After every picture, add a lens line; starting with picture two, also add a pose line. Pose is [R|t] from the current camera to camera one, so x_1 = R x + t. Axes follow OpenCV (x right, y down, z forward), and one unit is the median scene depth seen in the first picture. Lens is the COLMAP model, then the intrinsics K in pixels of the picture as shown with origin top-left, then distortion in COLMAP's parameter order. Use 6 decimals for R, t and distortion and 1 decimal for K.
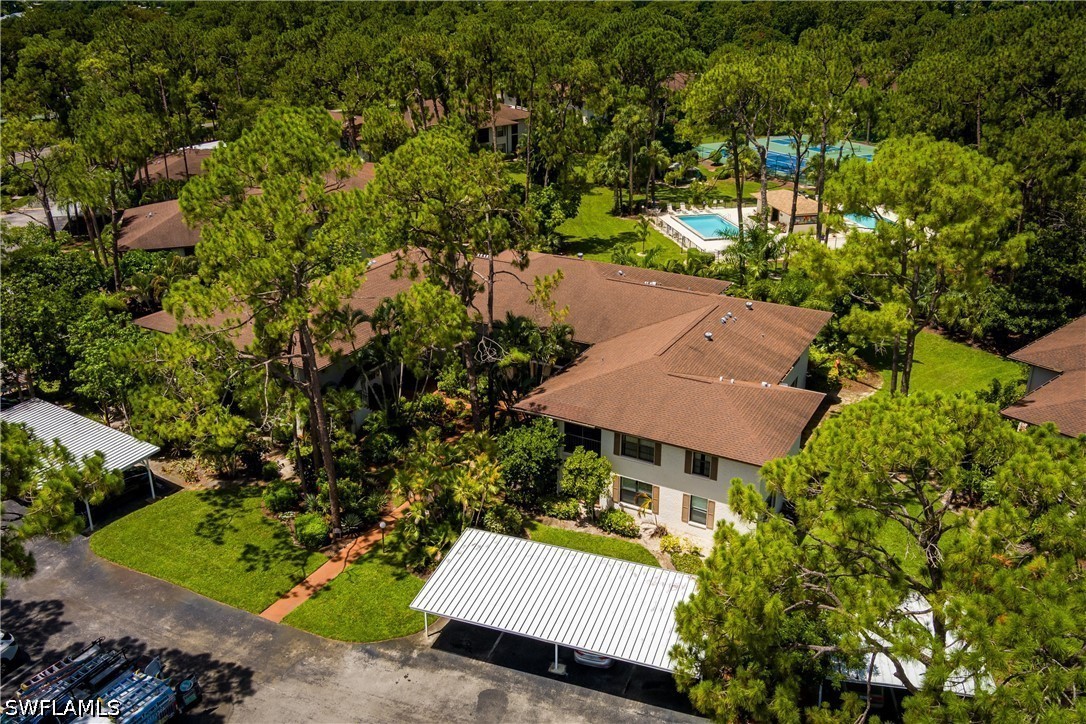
lens RADIAL K [[918.2, 0, 537.0], [0, 918.2, 320.4], [0, 0, 1]] dist [0.006032, 0.005084]
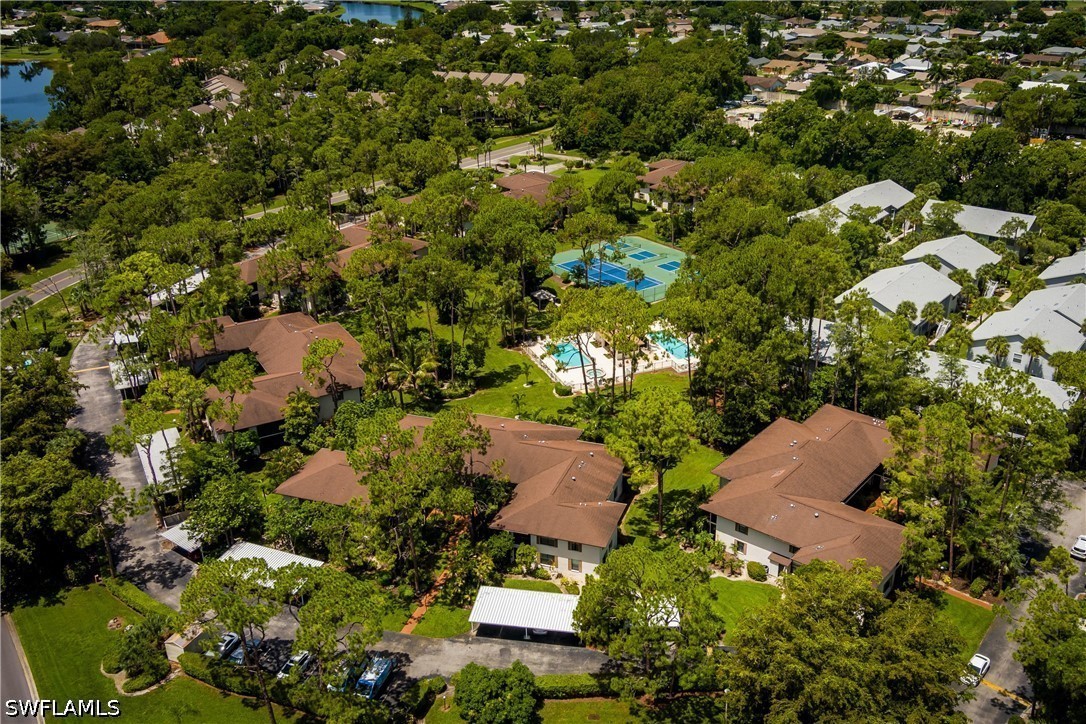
lens RADIAL K [[924.7, 0, 543.0], [0, 924.7, 362.0], [0, 0, 1]] dist [0.018833, 0.002561]
pose [[0.984285, -0.083056, 0.155838, -0.224932], [0.074681, 0.995469, 0.058863, -0.445283], [-0.160020, -0.046300, 0.986027, -1.264642]]
